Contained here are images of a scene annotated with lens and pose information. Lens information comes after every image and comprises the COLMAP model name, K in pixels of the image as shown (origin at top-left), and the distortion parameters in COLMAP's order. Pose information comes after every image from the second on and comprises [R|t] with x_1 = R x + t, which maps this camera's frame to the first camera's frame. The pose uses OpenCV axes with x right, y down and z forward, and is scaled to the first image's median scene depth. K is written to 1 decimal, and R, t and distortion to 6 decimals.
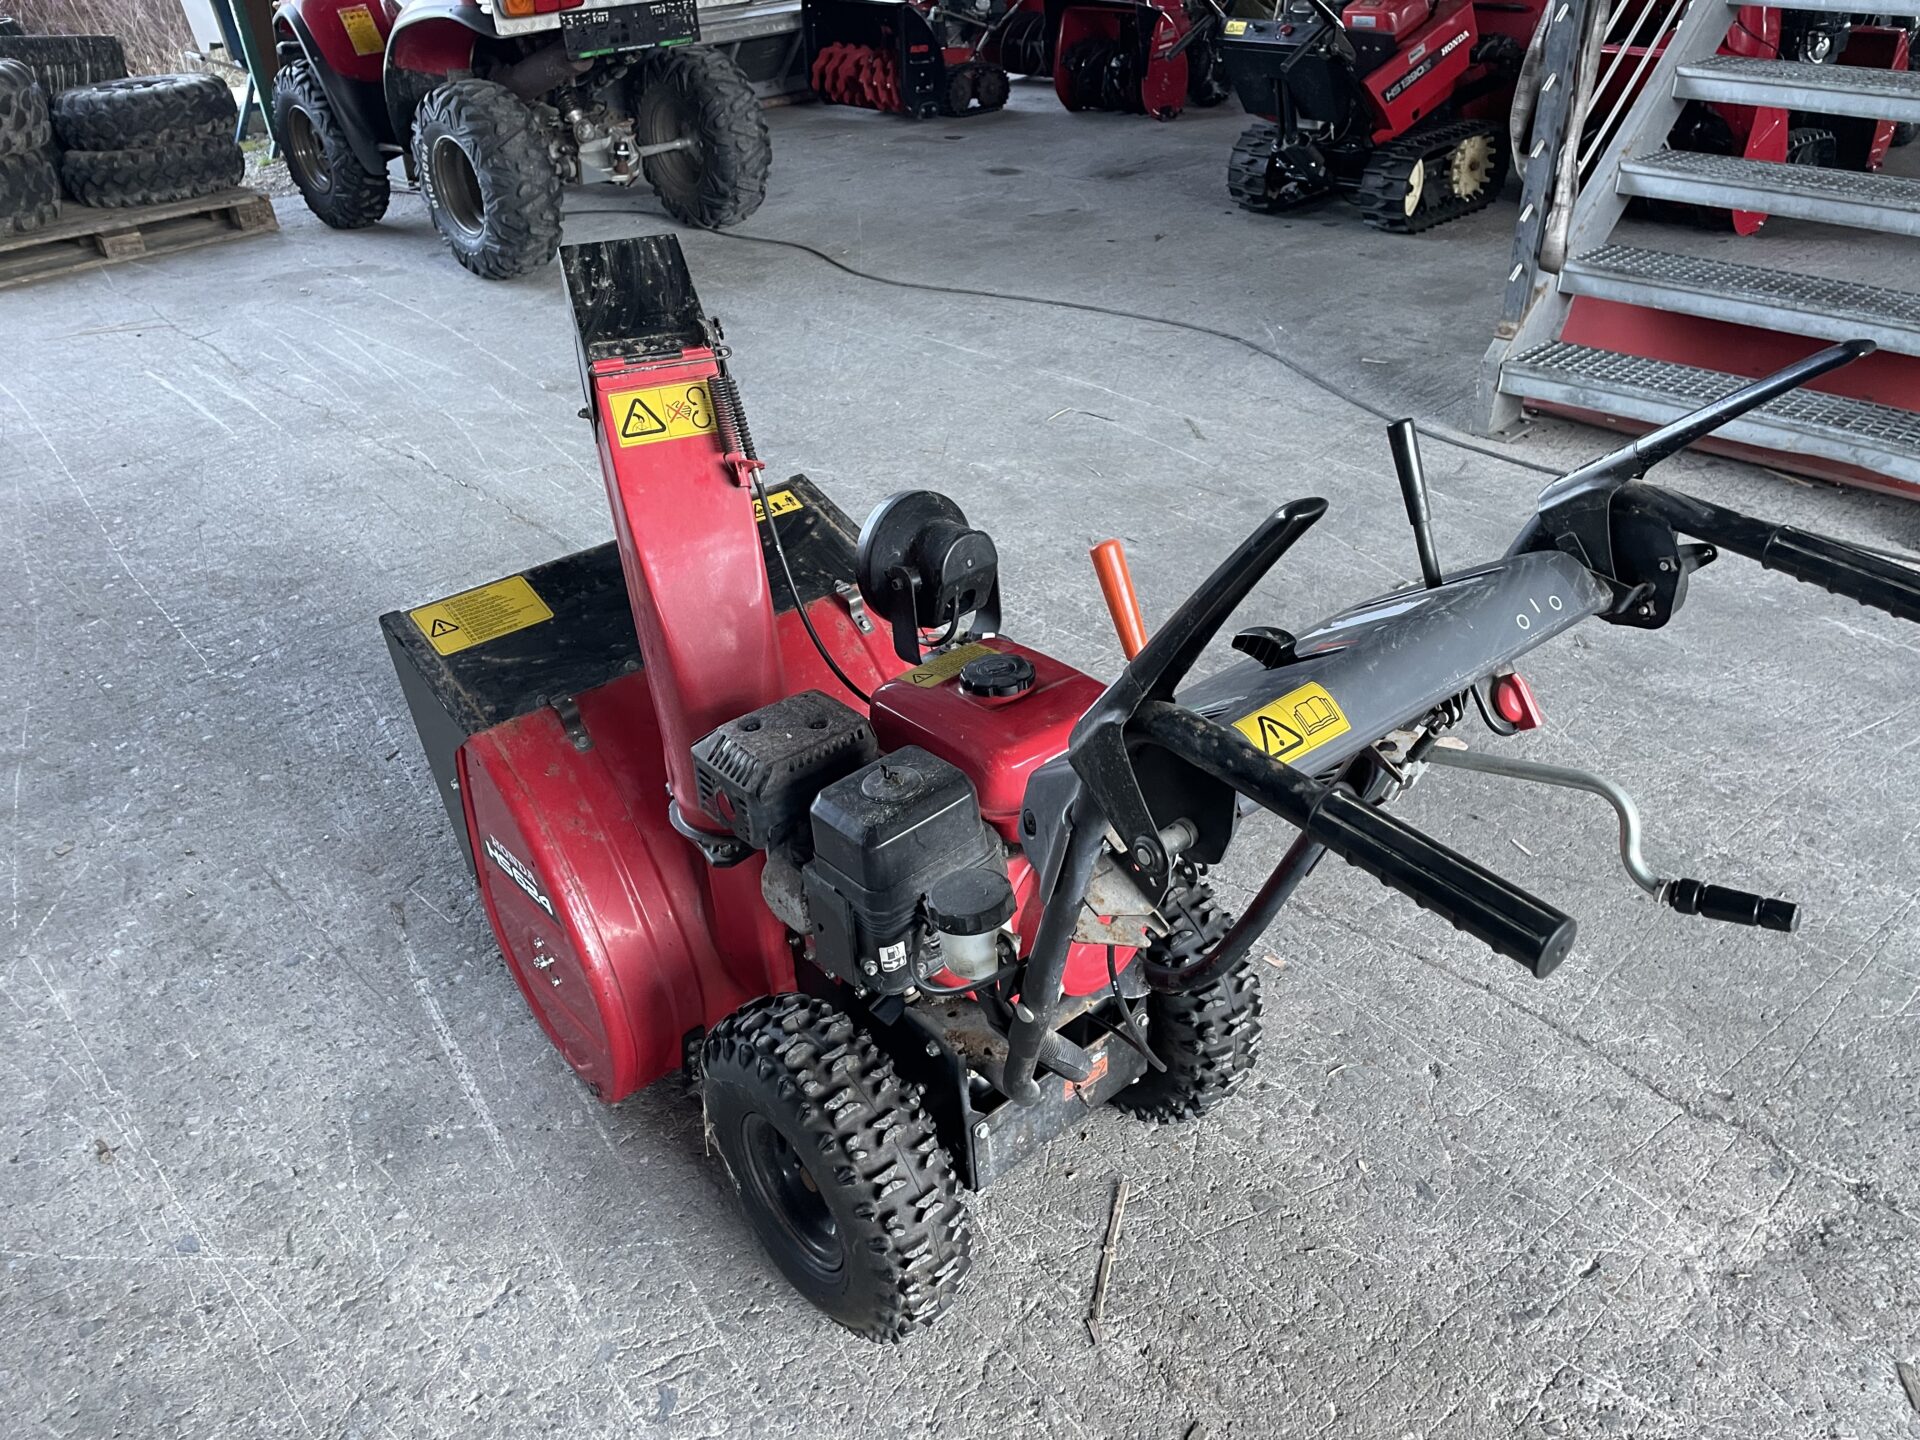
lens RADIAL K [[1453.6, 0, 973.6], [0, 1453.6, 739.1], [0, 0, 1]] dist [0.039958, -0.040907]
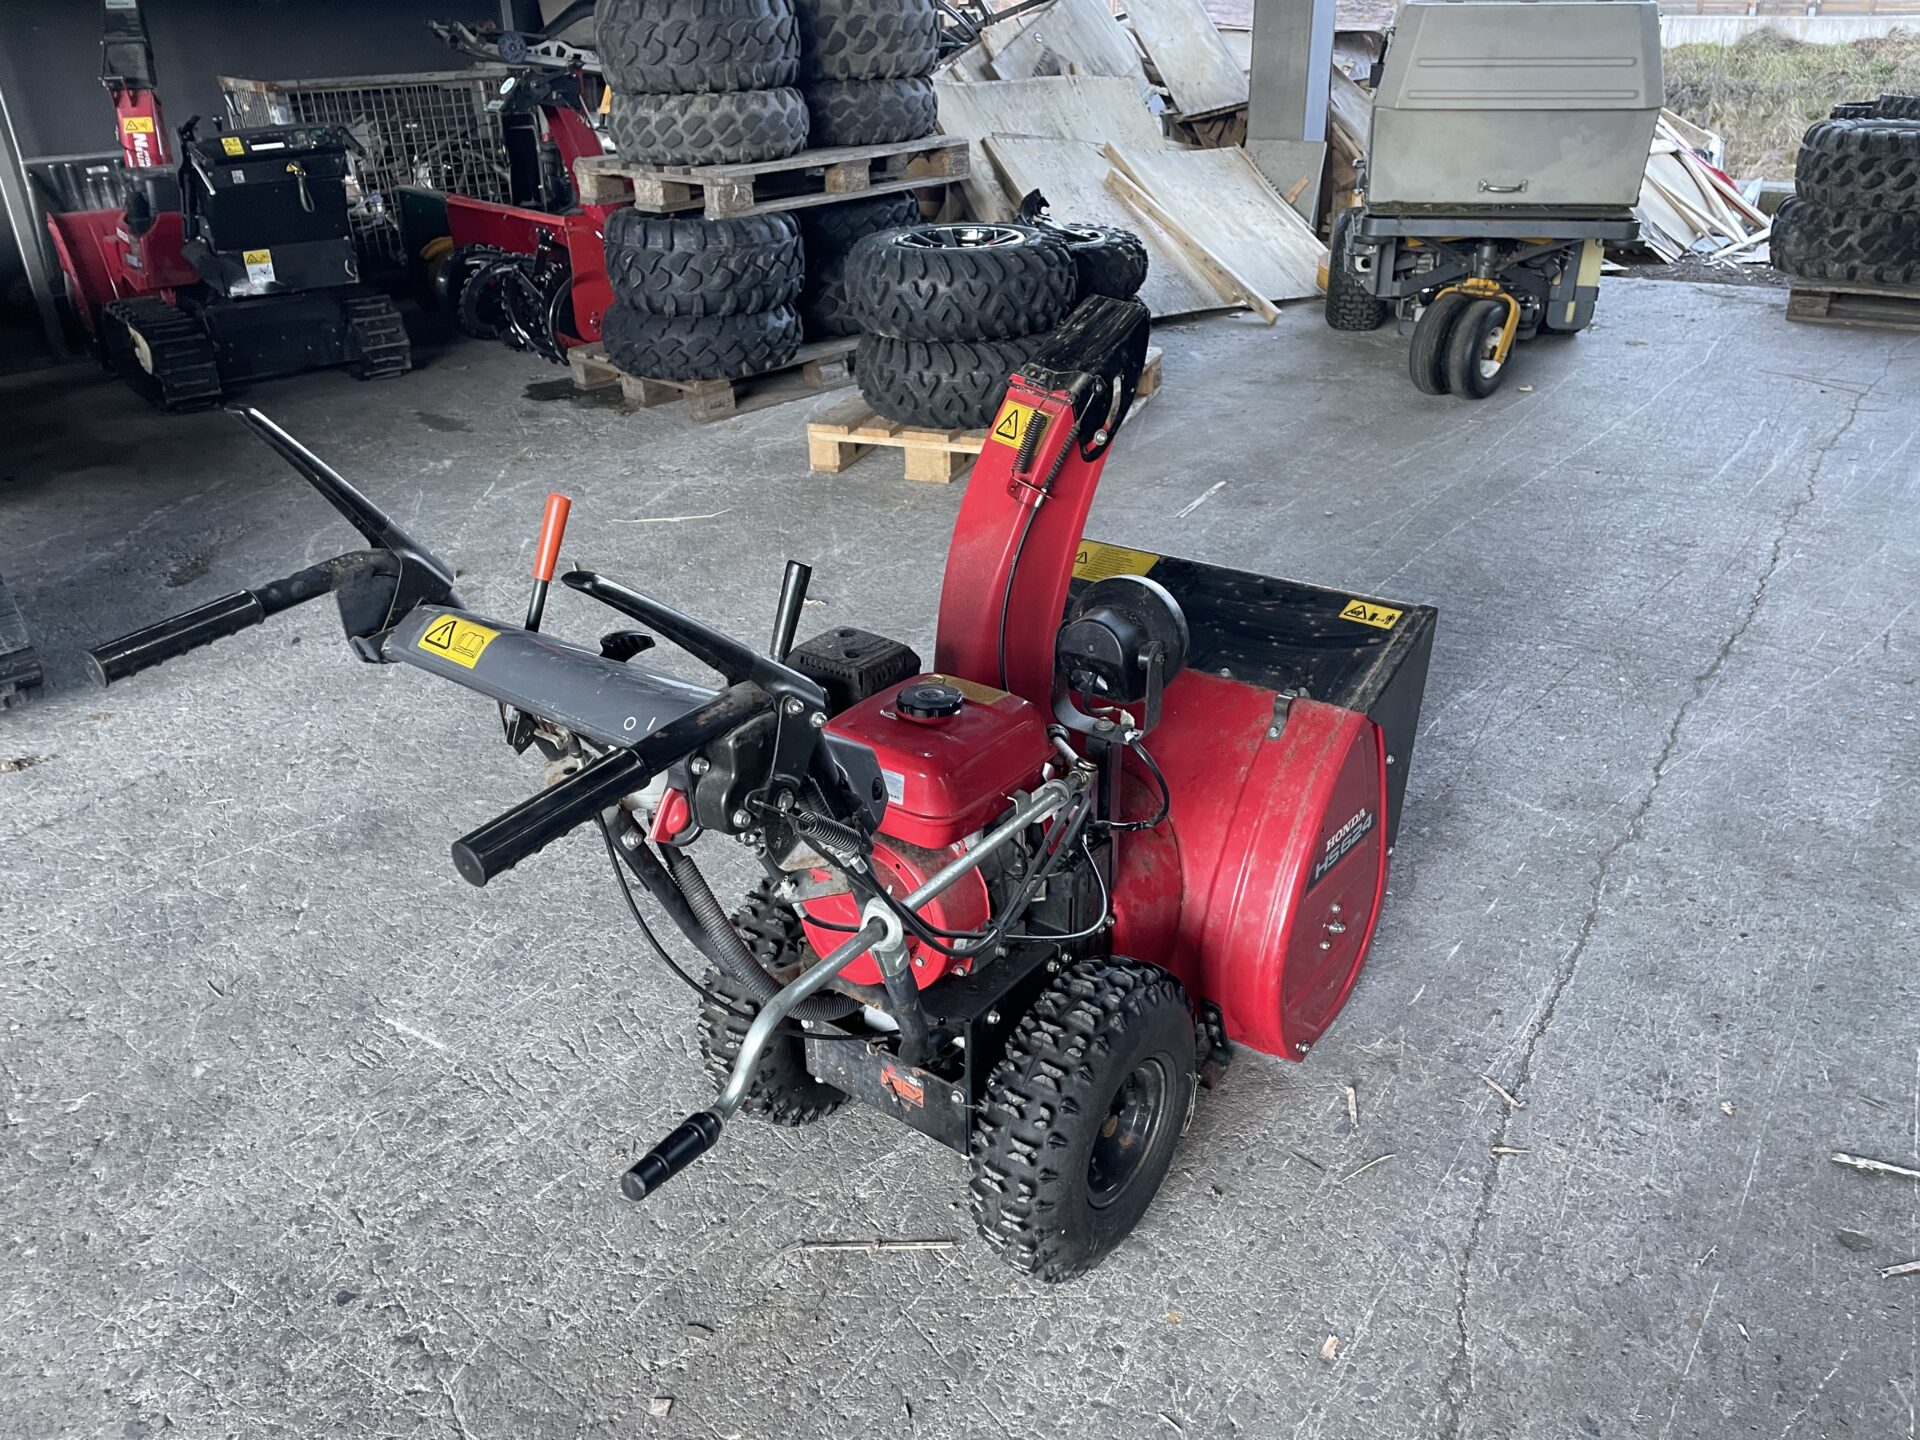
lens RADIAL K [[1453.6, 0, 970.7], [0, 1453.6, 707.2], [0, 0, 1]] dist [0.039958, -0.040907]
pose [[0.210237, 0.465843, -0.859529, 0.778963], [-0.500140, 0.806673, 0.314864, -0.320828], [0.840036, 0.363689, 0.402579, 0.430240]]
